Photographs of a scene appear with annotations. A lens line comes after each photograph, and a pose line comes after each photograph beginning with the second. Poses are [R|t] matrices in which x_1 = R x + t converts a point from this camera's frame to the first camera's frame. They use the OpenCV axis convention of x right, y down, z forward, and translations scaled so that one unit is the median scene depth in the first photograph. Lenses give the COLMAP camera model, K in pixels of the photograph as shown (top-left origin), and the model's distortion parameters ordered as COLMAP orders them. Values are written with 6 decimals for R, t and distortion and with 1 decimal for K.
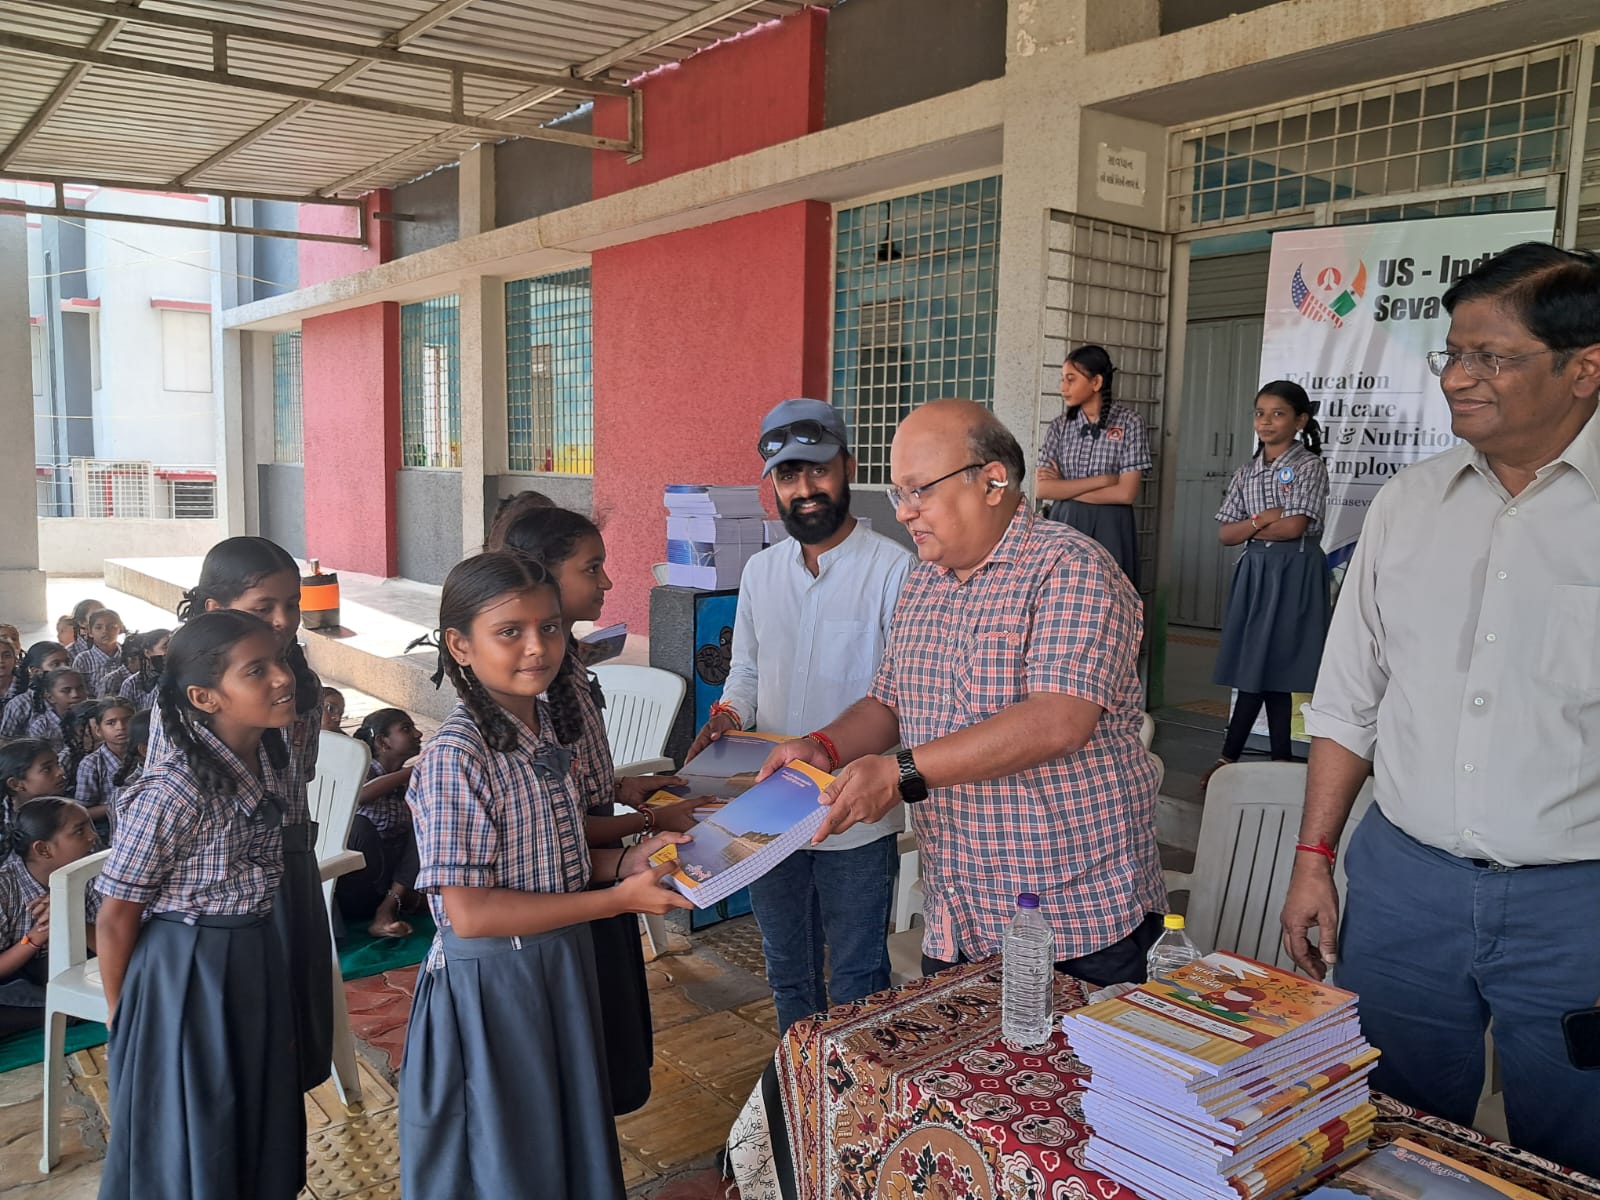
lens RADIAL K [[1300.7, 0, 800.0], [0, 1300.7, 600.0], [0, 0, 1]] dist [0.002421, -0.008777]
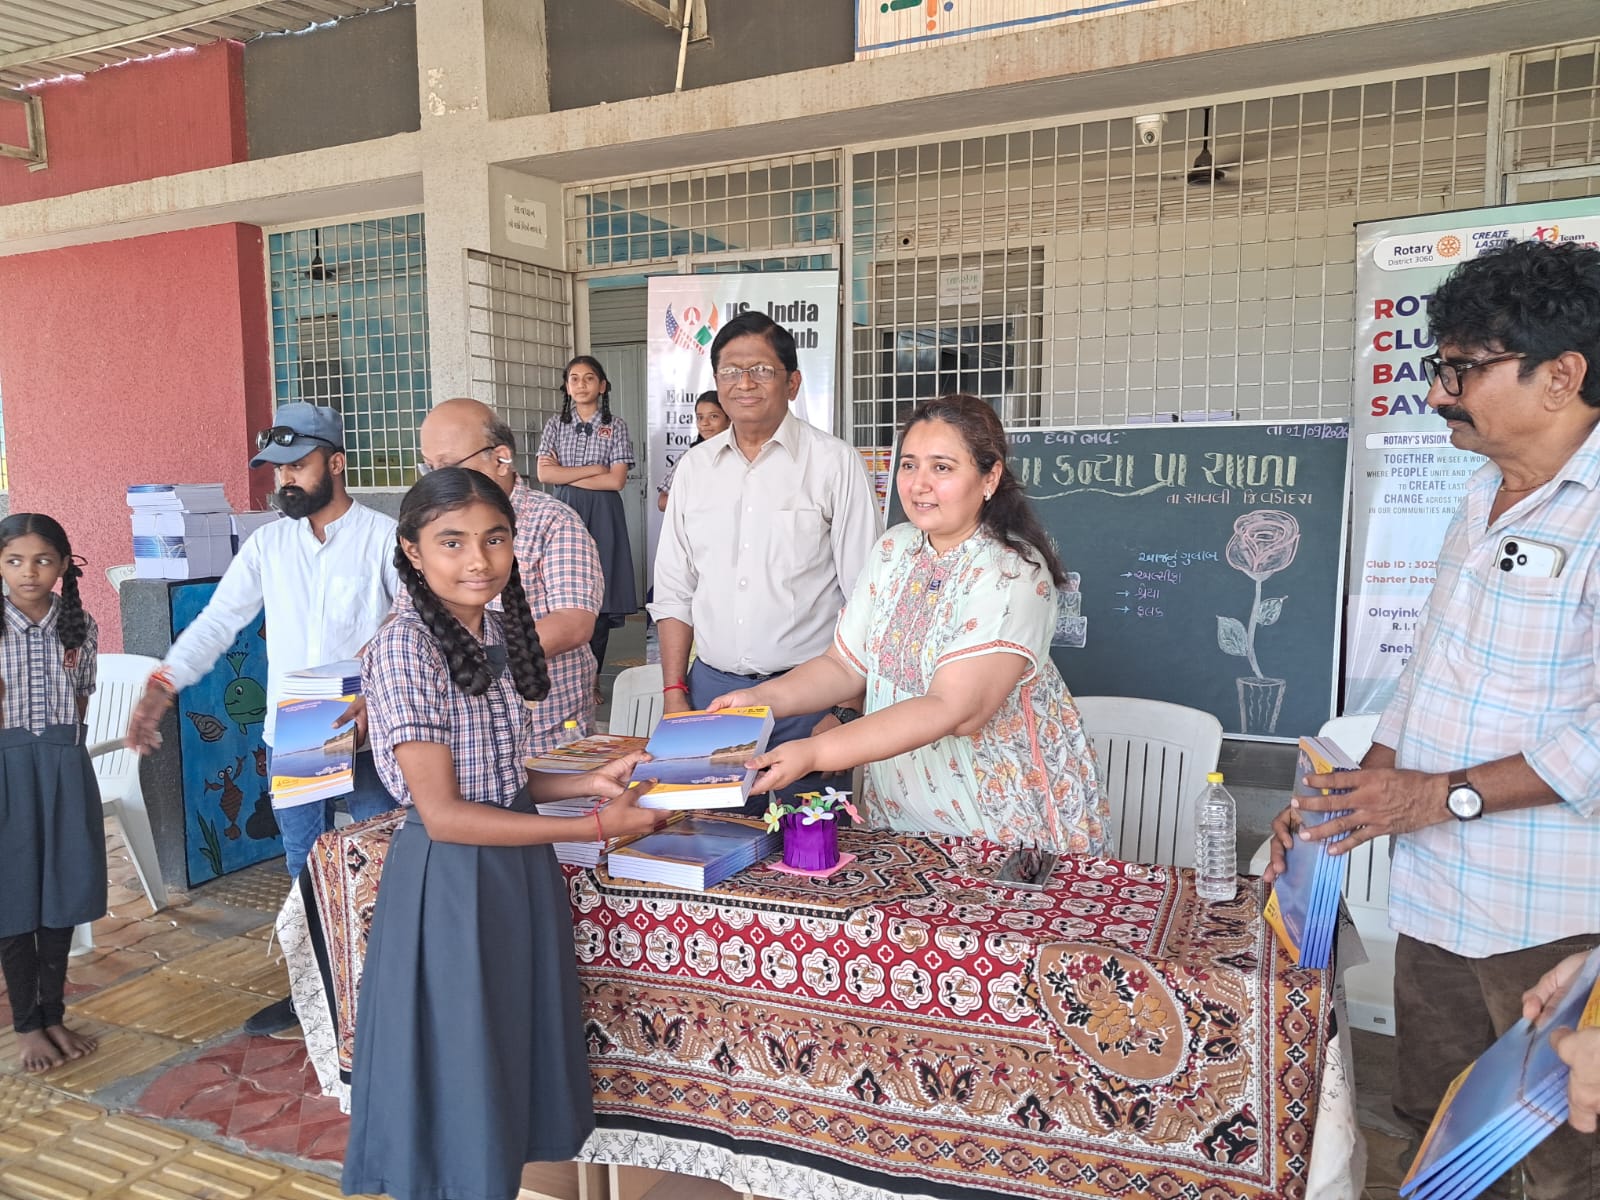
lens RADIAL K [[1271.7, 0, 800.4], [0, 1271.7, 607.9], [0, 0, 1]] dist [0.035488, -0.038690]
pose [[0.911695, -0.069470, 0.404953, -0.029951], [0.069105, 0.997488, 0.015542, 0.034341], [-0.405015, 0.013815, 0.914205, -0.208748]]
